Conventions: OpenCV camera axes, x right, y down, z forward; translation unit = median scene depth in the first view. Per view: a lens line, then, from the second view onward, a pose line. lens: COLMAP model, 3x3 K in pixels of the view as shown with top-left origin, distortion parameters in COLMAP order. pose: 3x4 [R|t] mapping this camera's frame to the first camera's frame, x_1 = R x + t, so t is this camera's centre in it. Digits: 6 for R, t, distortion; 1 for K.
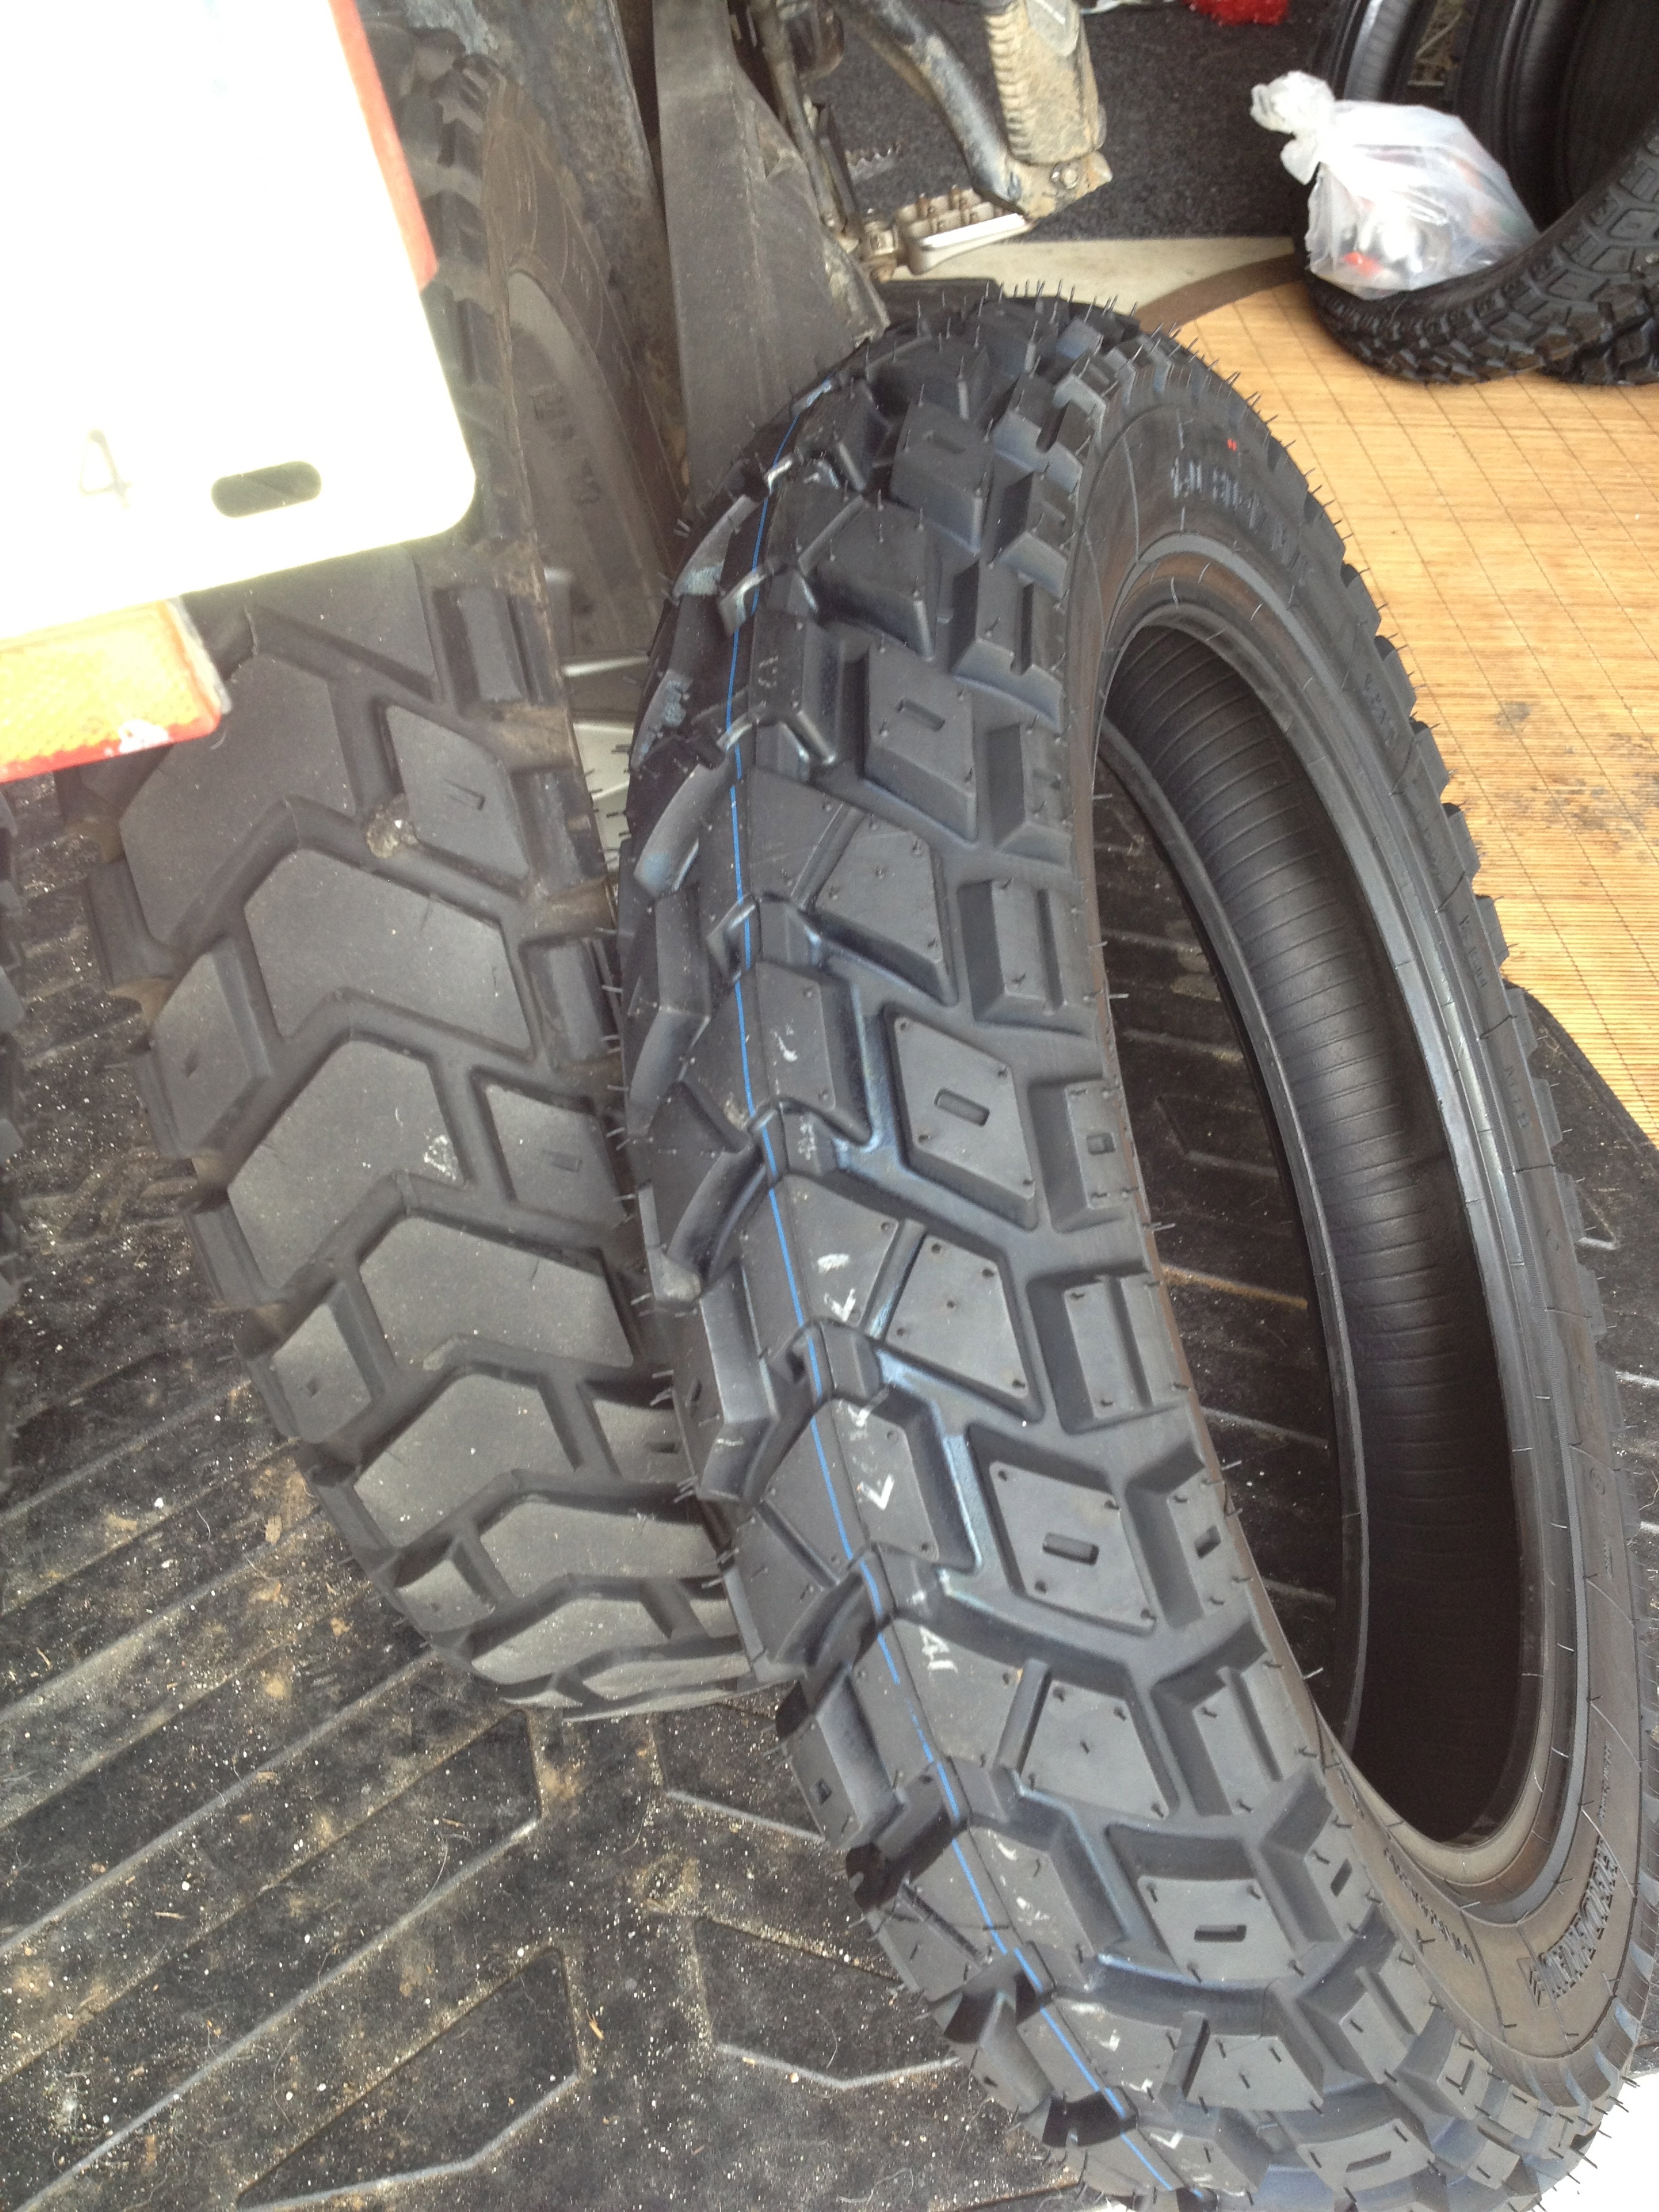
lens RADIAL K [[2093.6, 0, 828.4], [0, 2093.6, 1009.6], [0, 0, 1]] dist [0.096835, -0.204705]
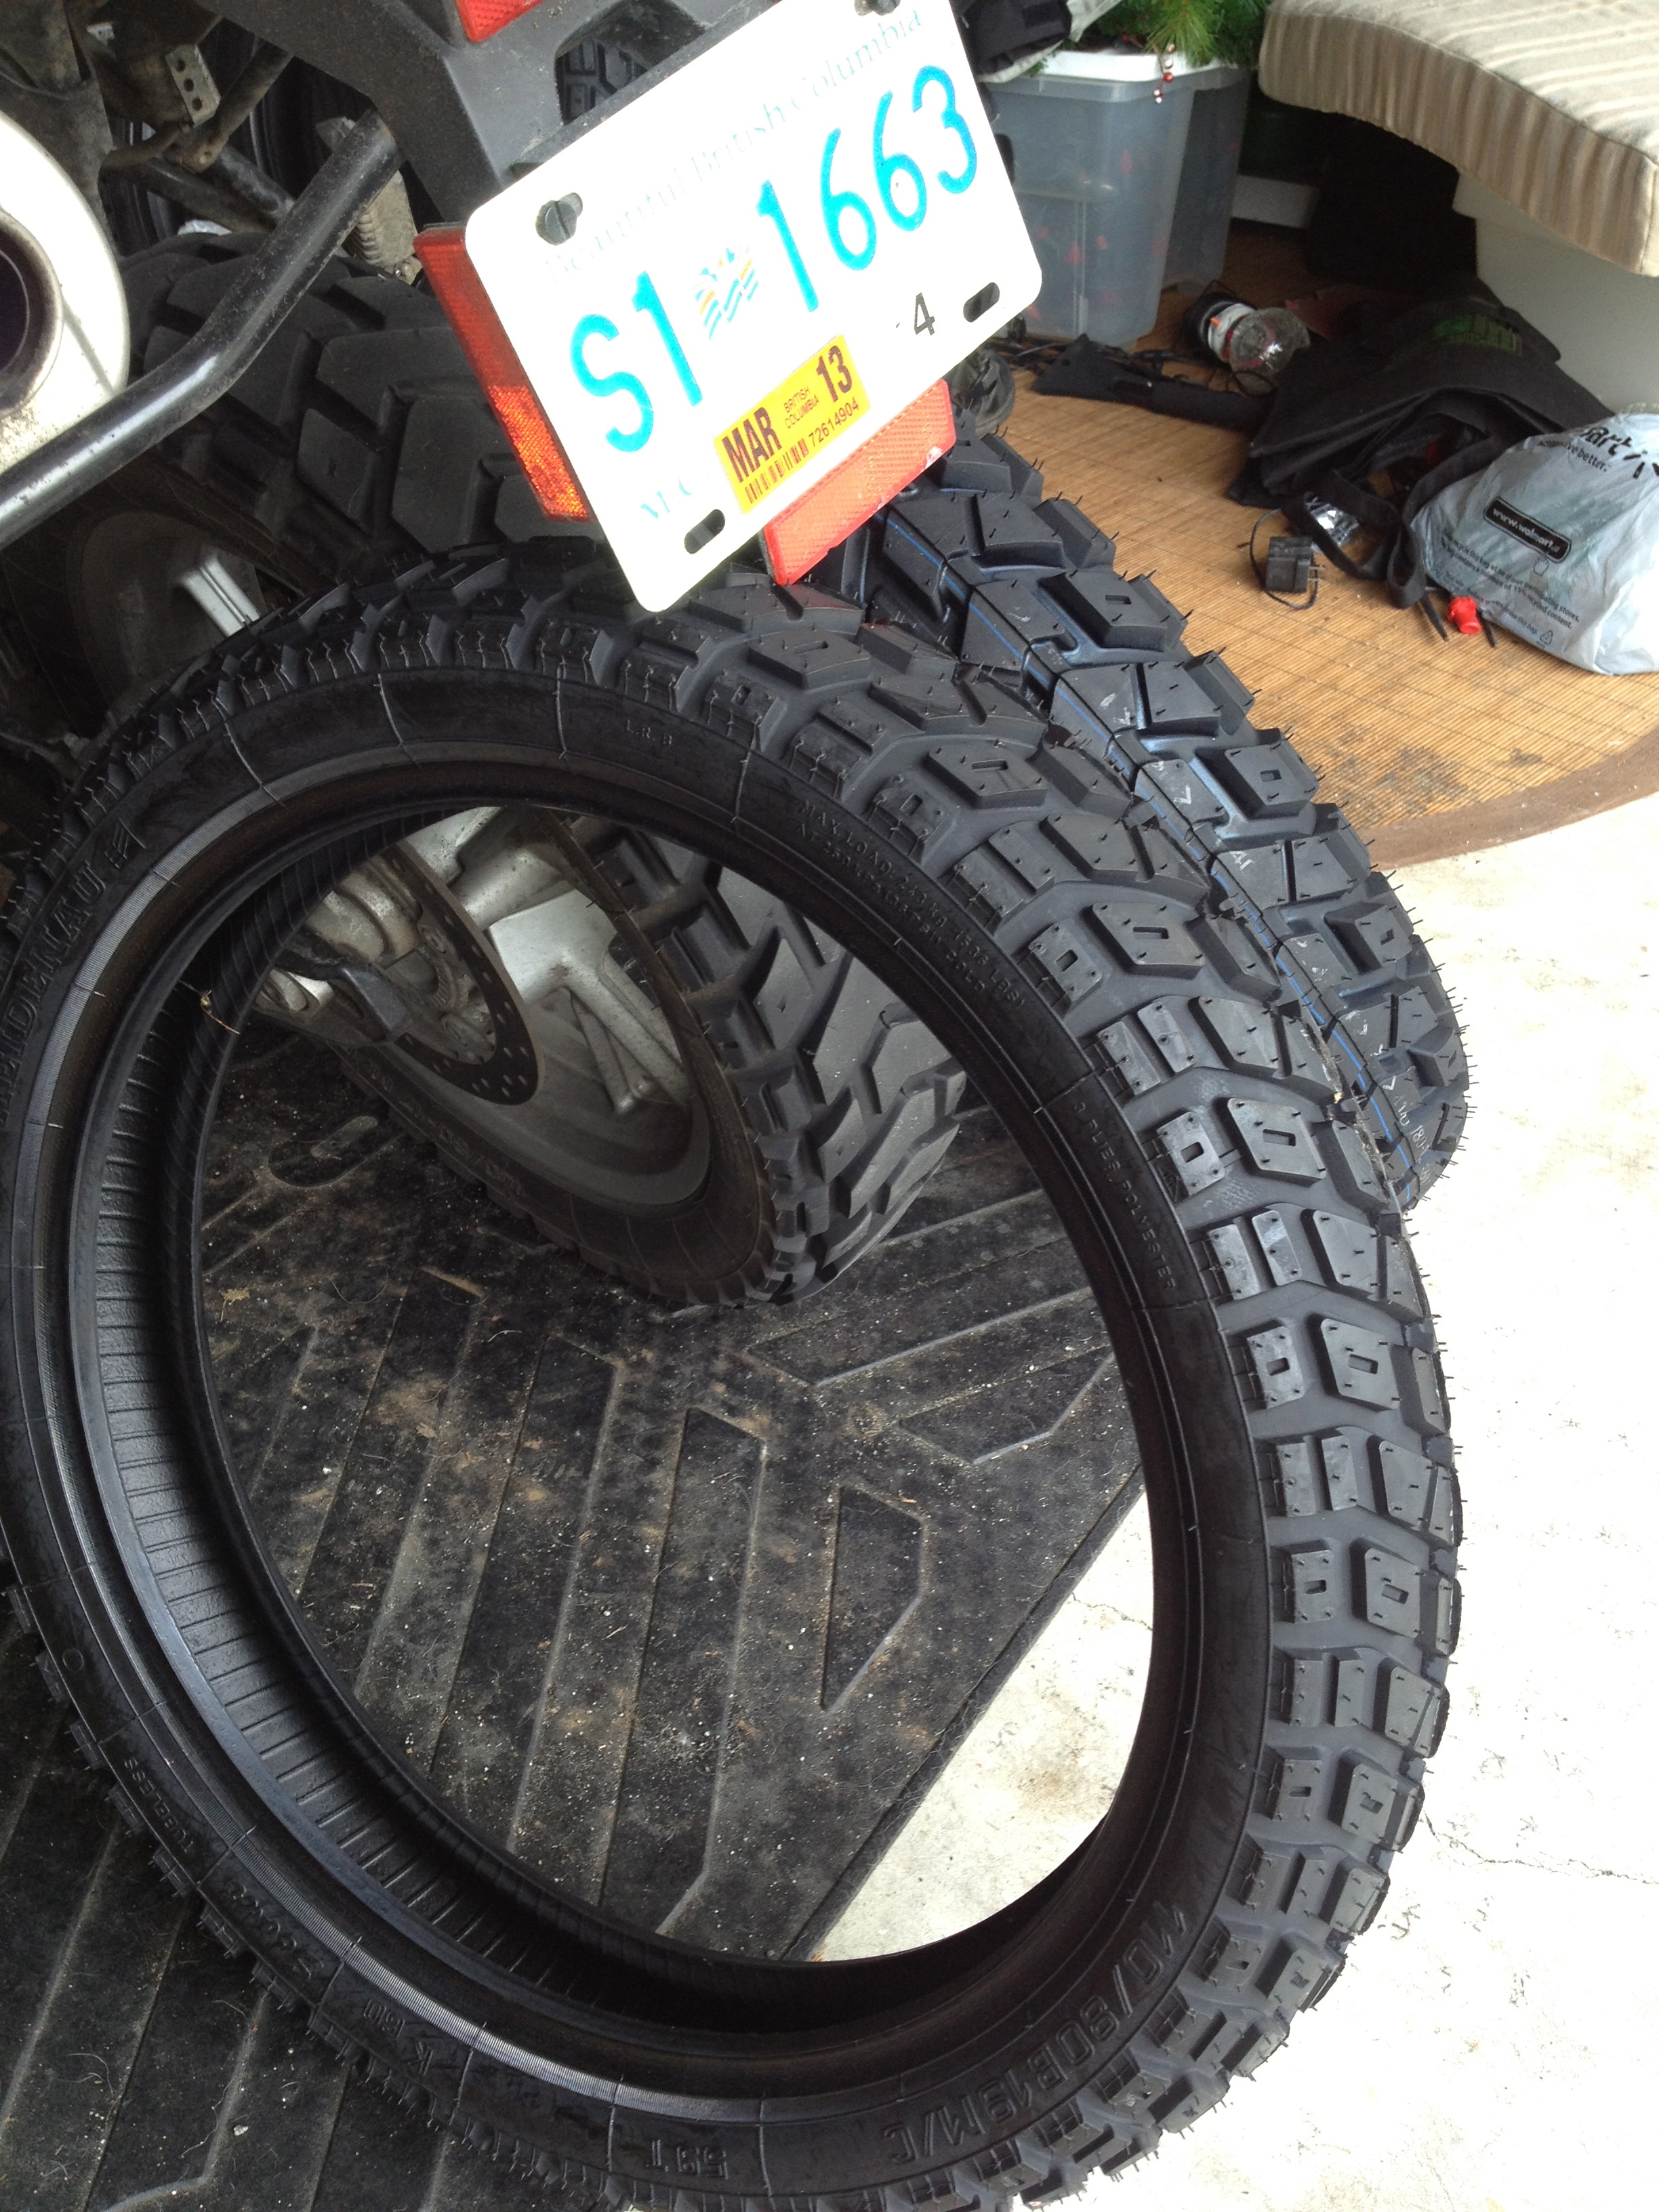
lens RADIAL K [[2093.6, 0, 828.4], [0, 2093.6, 1009.6], [0, 0, 1]] dist [0.096835, -0.204705]
pose [[0.732453, -0.438293, 0.520973, -0.695659], [0.472588, 0.878142, 0.074351, 0.056974], [-0.490075, 0.191747, 0.850329, -0.225676]]
